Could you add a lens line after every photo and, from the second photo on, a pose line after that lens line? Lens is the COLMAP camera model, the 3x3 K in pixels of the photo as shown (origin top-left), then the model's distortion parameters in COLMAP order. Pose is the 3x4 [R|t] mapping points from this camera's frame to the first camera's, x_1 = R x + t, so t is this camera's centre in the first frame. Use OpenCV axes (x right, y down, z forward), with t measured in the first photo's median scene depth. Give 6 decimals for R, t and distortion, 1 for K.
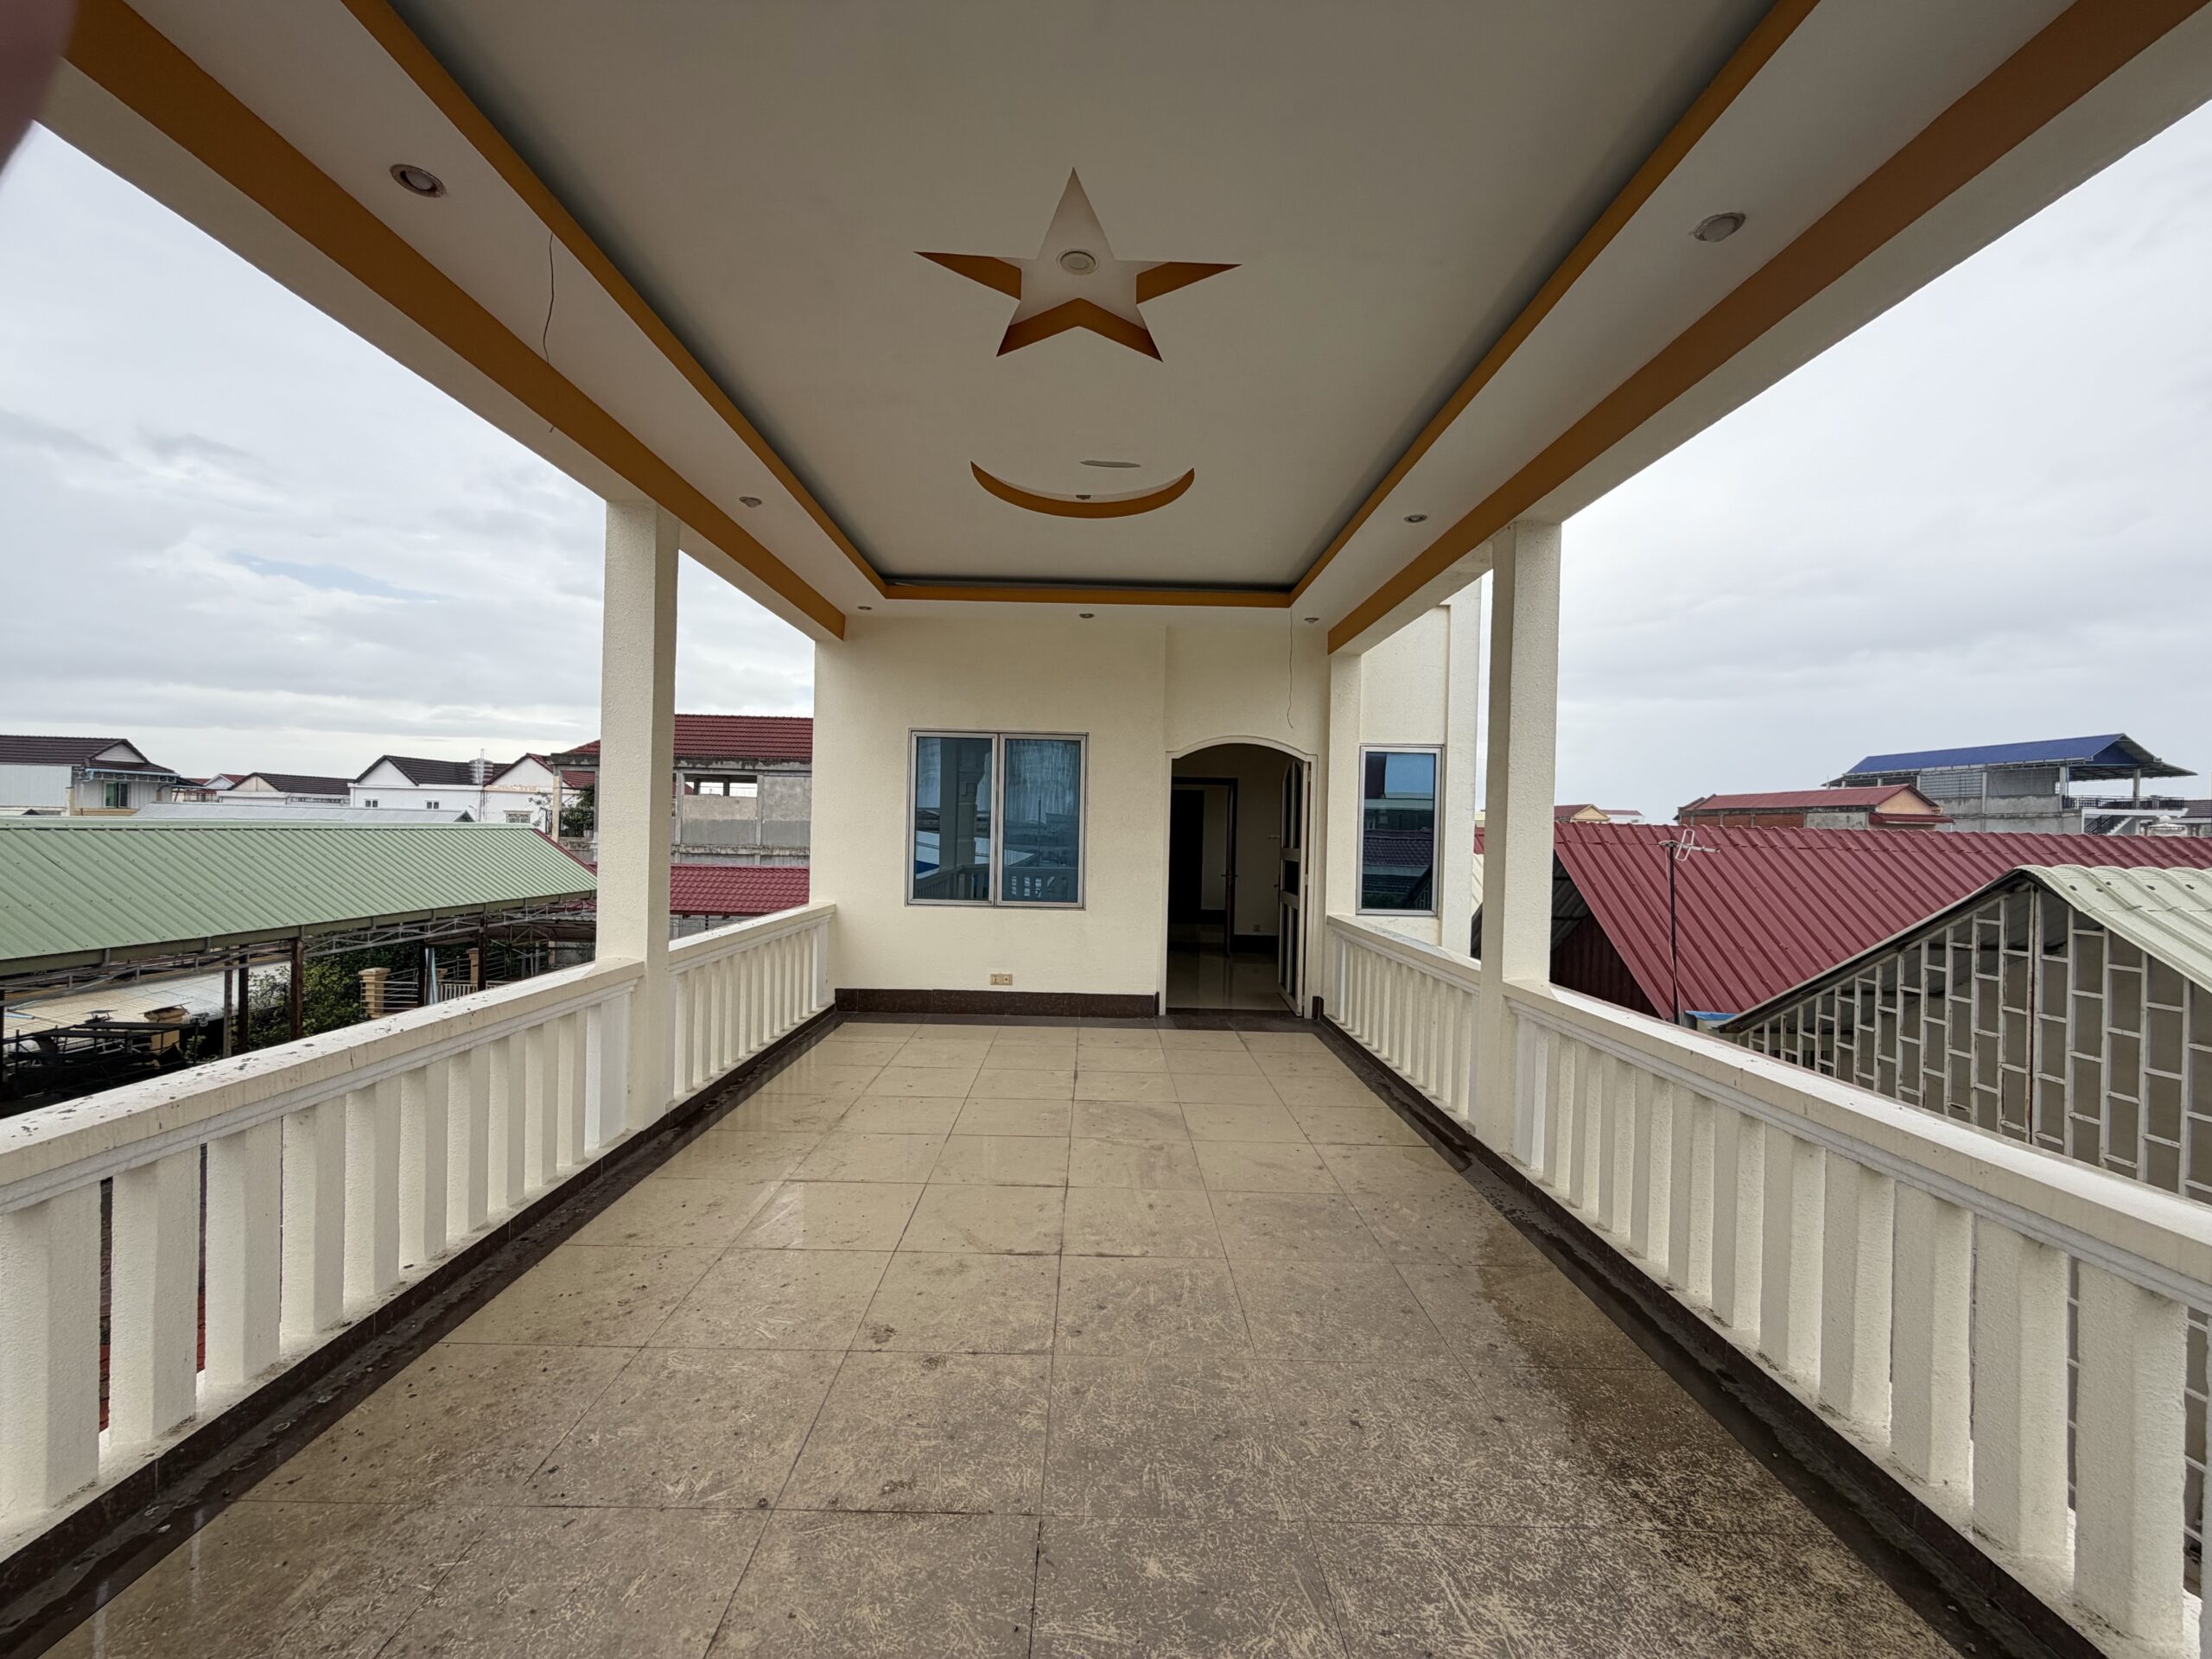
lens RADIAL K [[878.3, 0, 1092.3], [0, 878.3, 827.5], [0, 0, 1]] dist [0.001687, 0.000106]
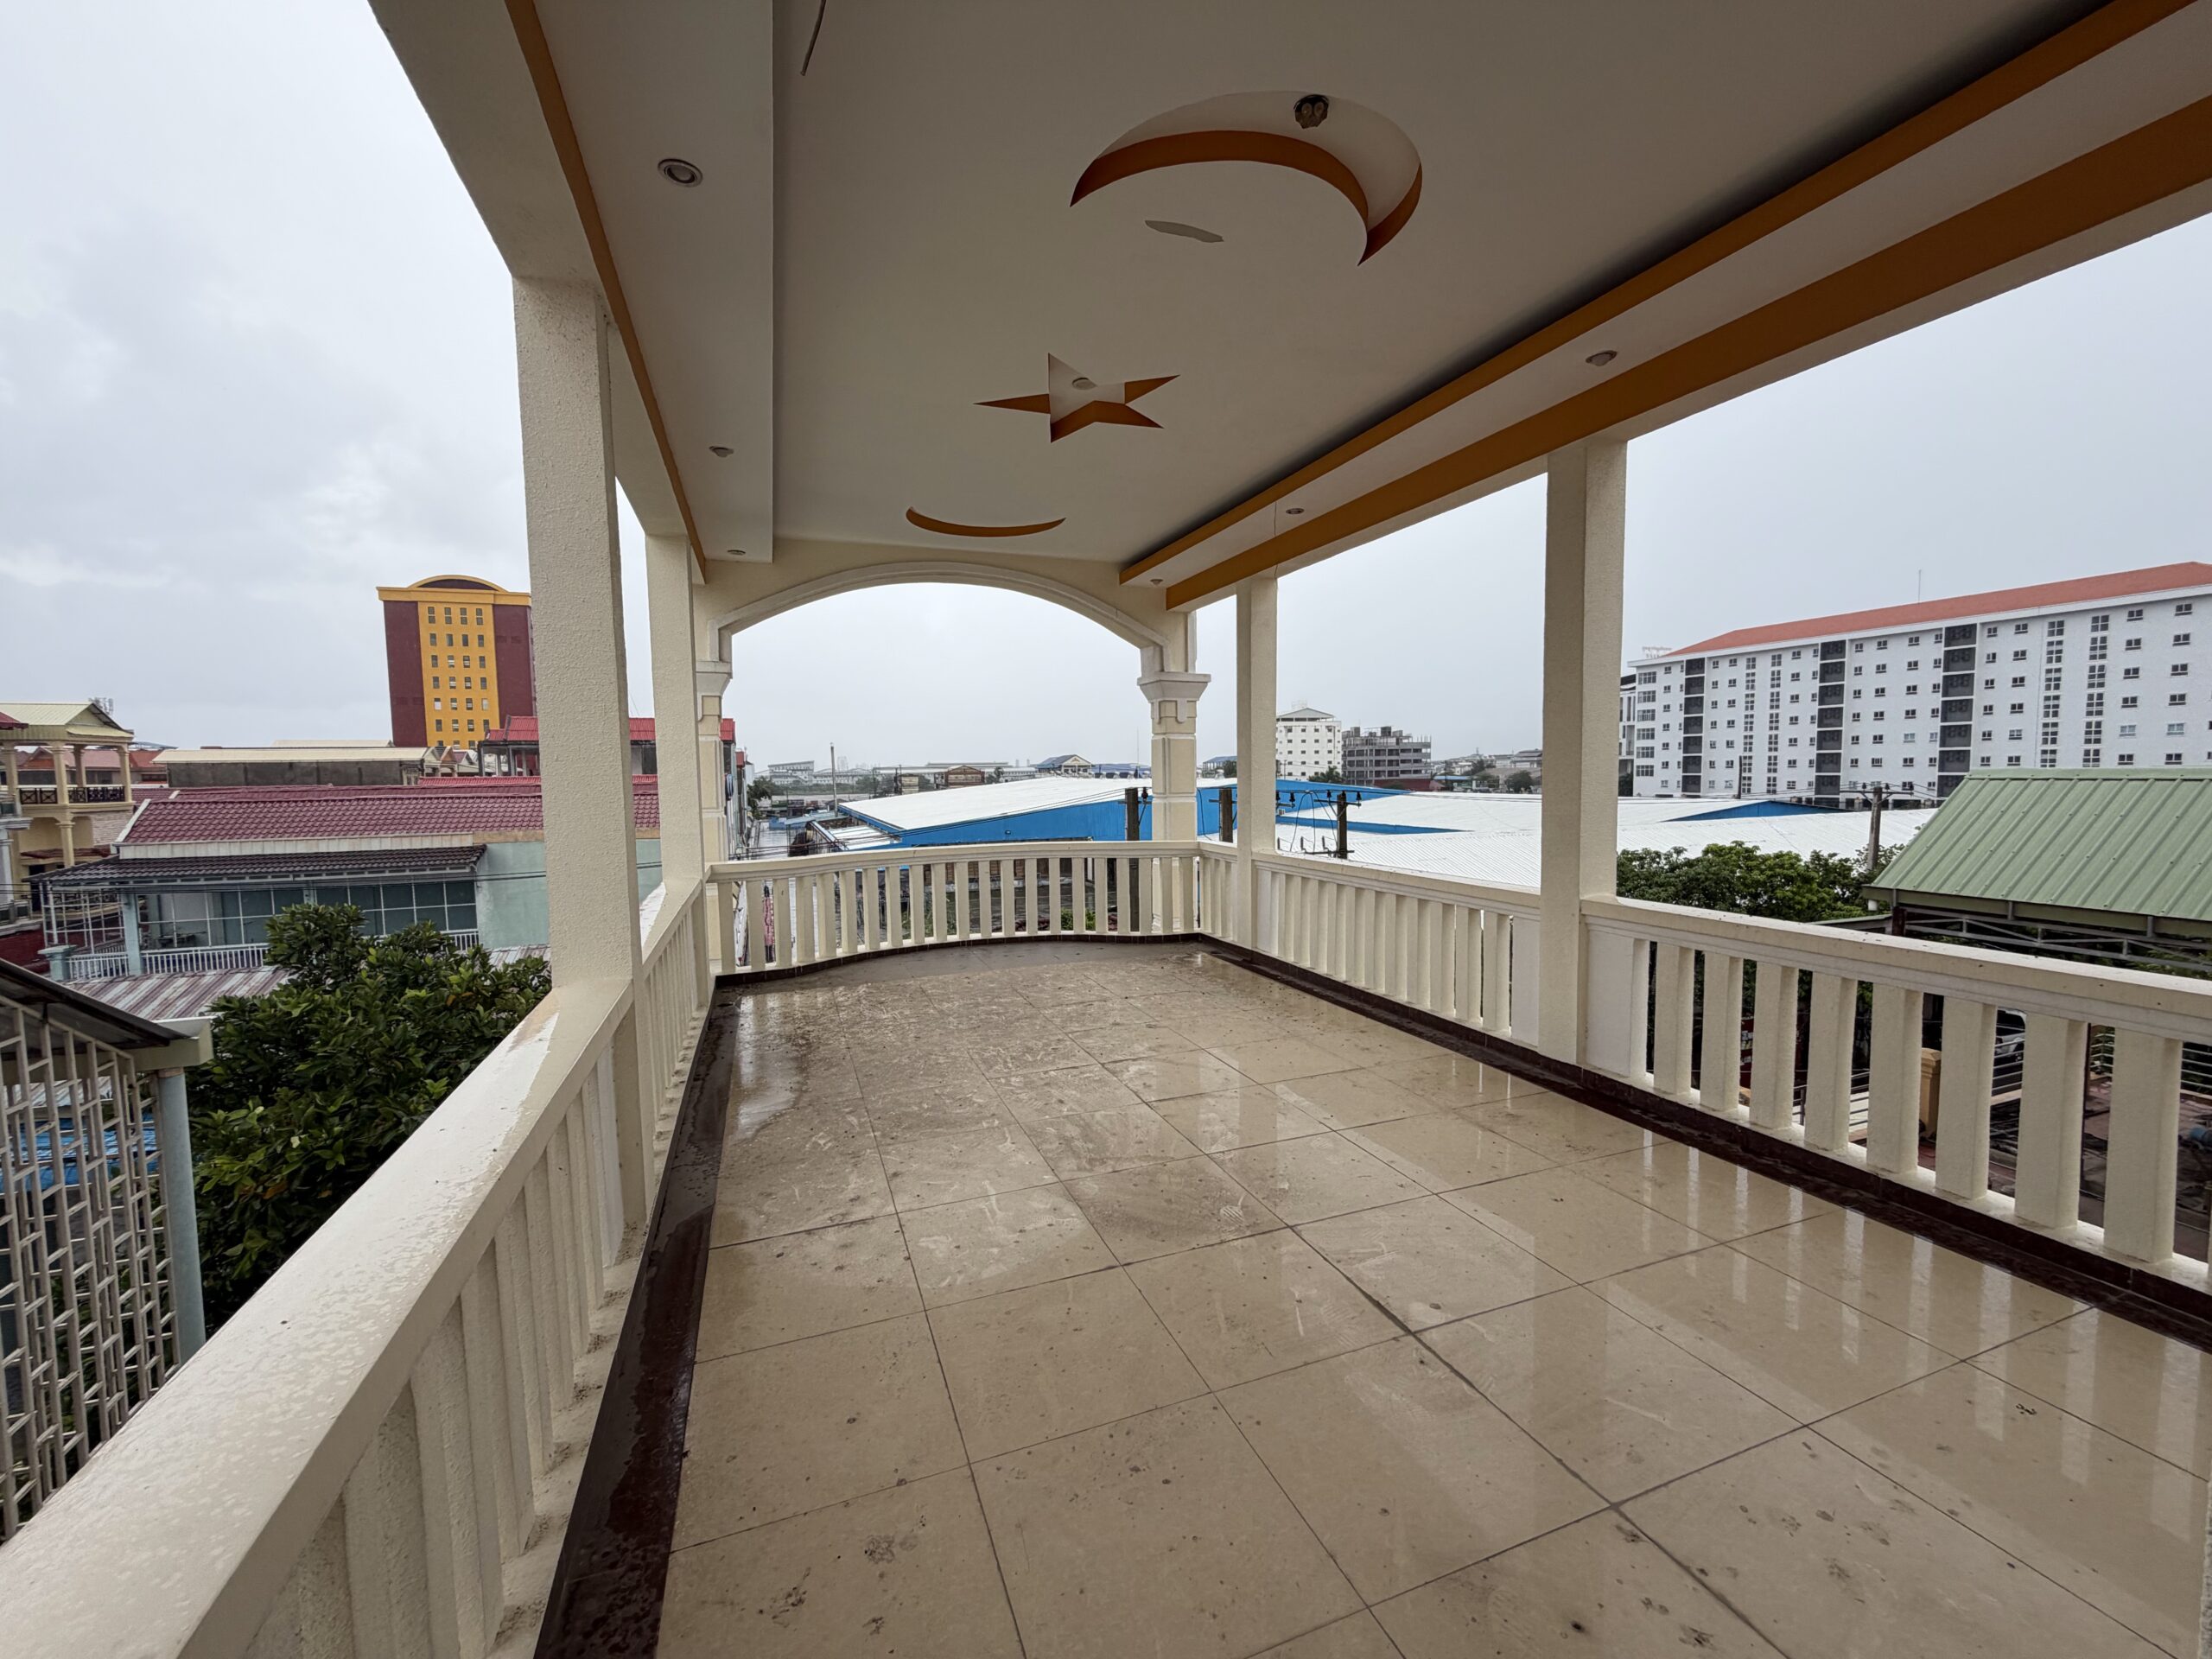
lens RADIAL K [[878.3, 0, 1096.8], [0, 878.3, 838.3], [0, 0, 1]] dist [0.001687, 0.000106]
pose [[-0.936388, 0.018815, -0.350461, 0.492444], [-0.005677, 0.997619, 0.068726, 0.020421], [0.350919, 0.066344, -0.934053, 2.442764]]
